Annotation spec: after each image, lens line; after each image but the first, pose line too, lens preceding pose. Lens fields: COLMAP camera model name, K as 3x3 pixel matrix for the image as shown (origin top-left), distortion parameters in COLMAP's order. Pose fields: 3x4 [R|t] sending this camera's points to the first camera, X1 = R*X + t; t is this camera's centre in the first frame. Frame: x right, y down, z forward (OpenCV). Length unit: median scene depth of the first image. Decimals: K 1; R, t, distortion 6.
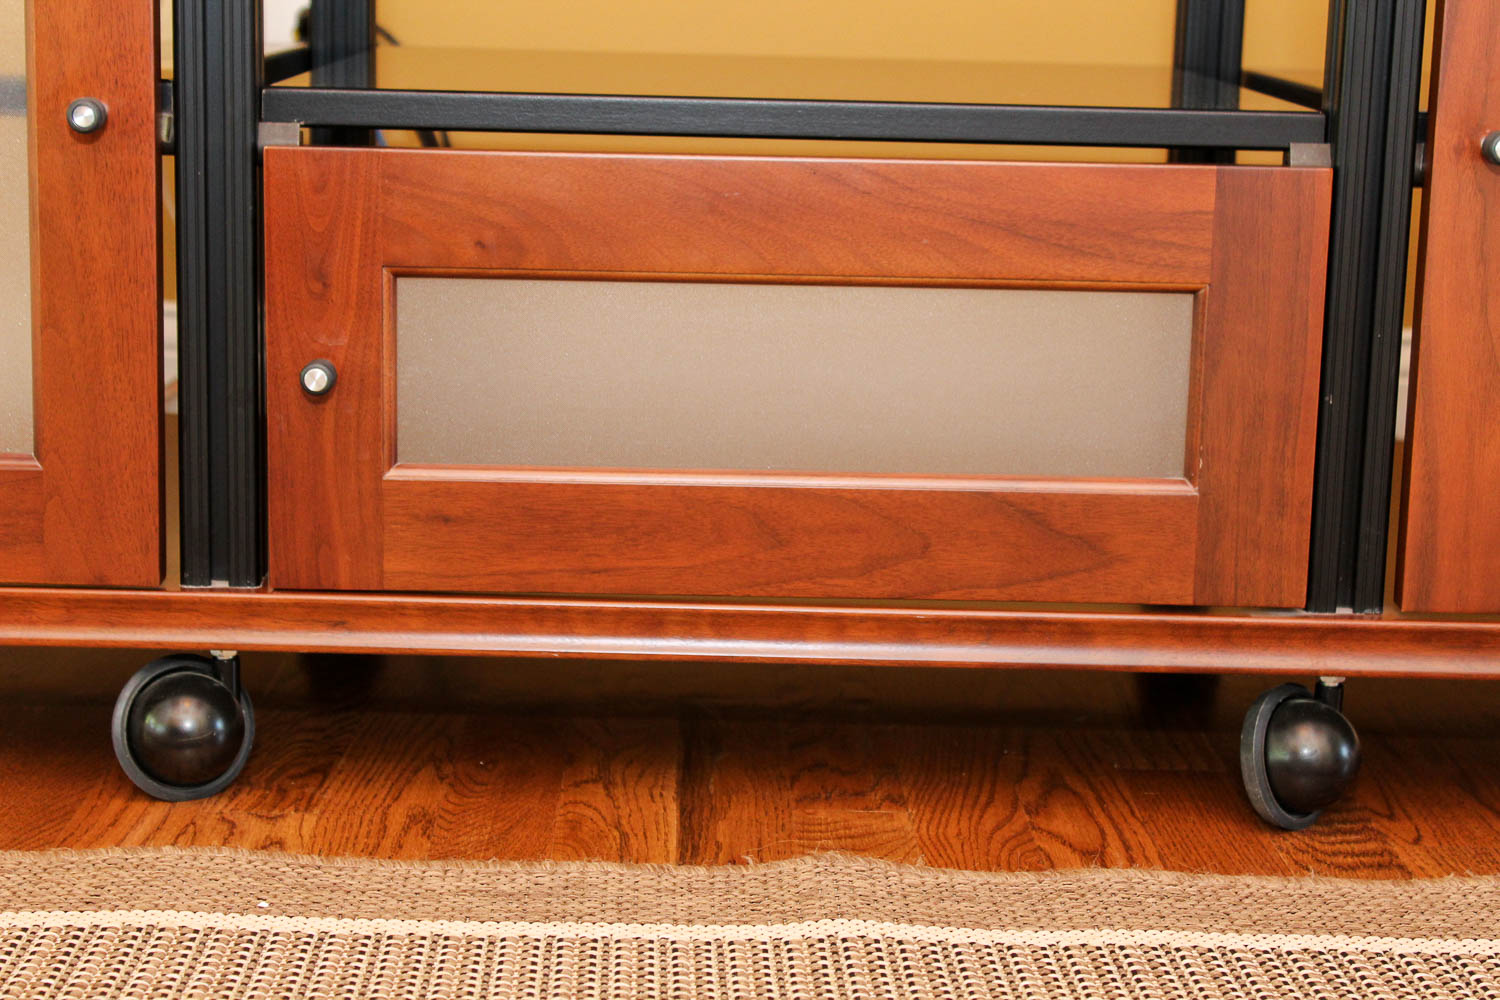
lens RADIAL K [[3123.0, 0, 750.0], [0, 3123.0, 500.0], [0, 0, 1]] dist [0.031714, 0.244402]
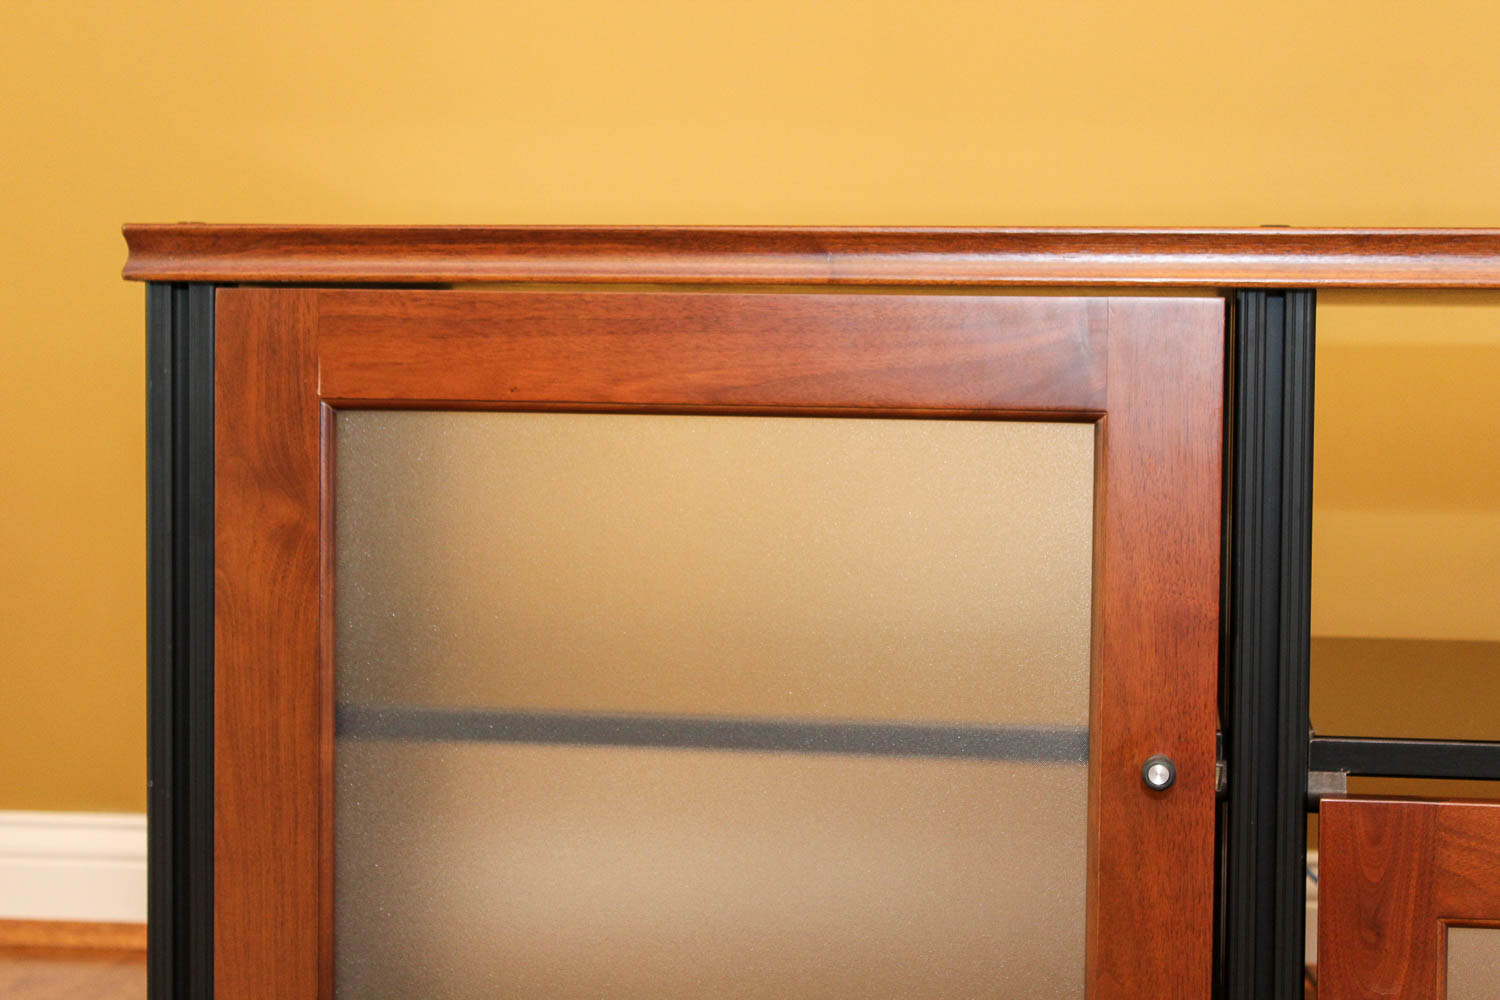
lens RADIAL K [[3123.0, 0, 750.0], [0, 3123.0, 500.0], [0, 0, 1]] dist [0.031714, 0.244402]
pose [[0.983917, -0.008765, -0.178411, -0.154845], [-0.016389, 0.990153, -0.139027, -0.064158], [0.177873, 0.139715, 0.974085, -0.043008]]
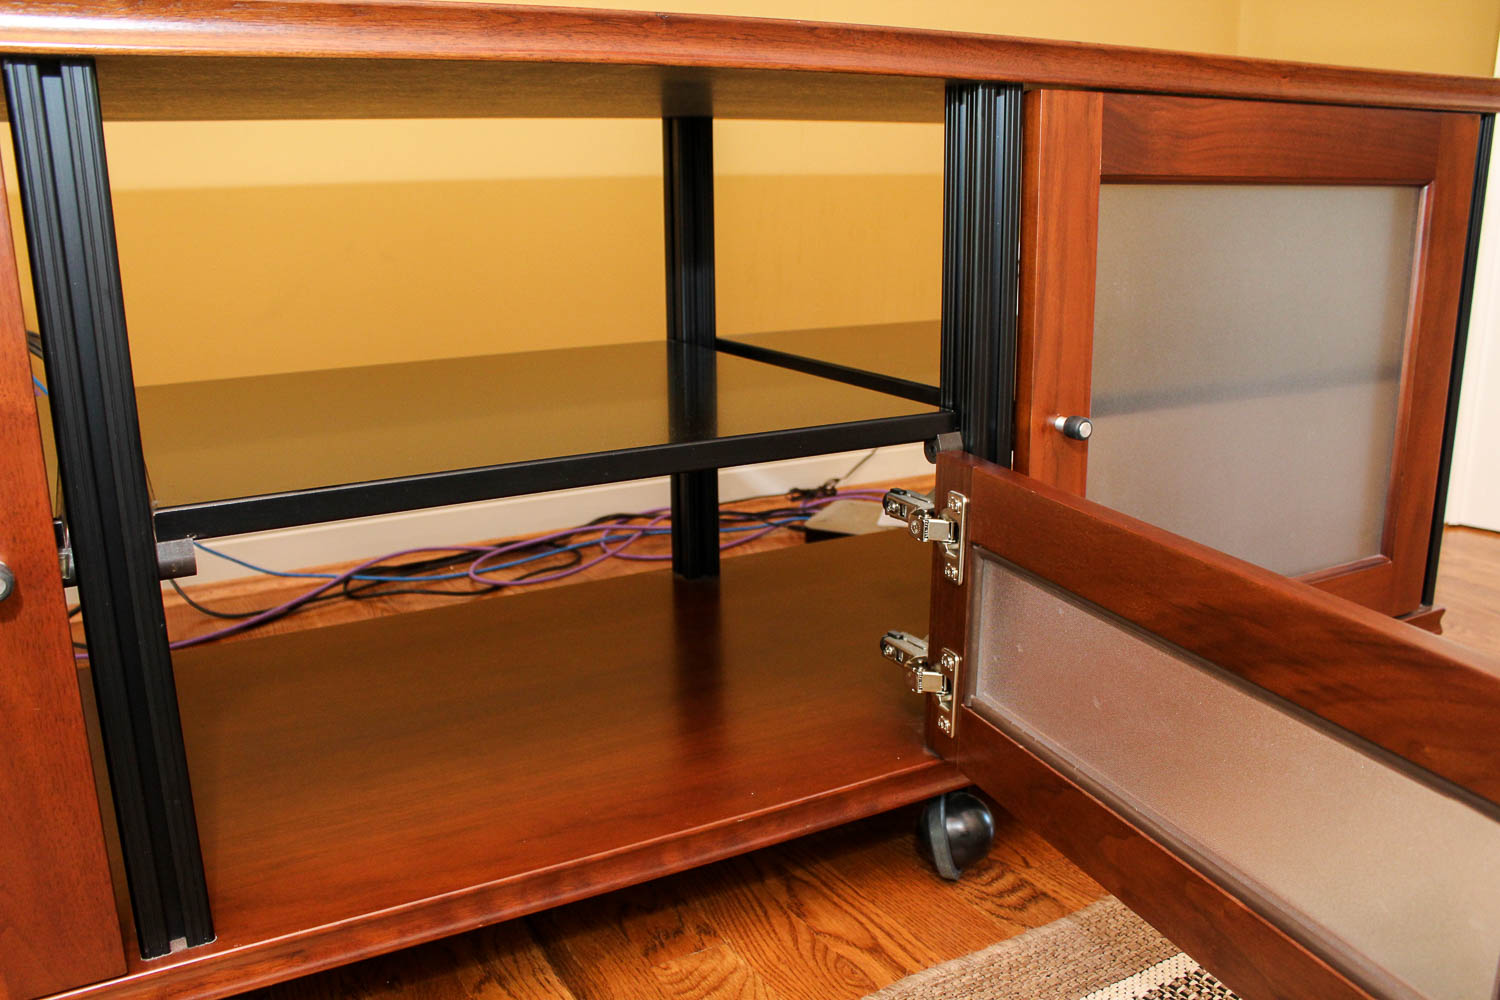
lens RADIAL K [[1247.7, 0, 740.3], [0, 1247.7, 500.3], [0, 0, 1]] dist [-0.158334, 0.132363]
pose [[0.890673, -0.152116, 0.428441, -0.155273], [0.133310, 0.988325, 0.073767, -0.140998], [-0.434660, -0.008587, 0.900554, 0.544567]]
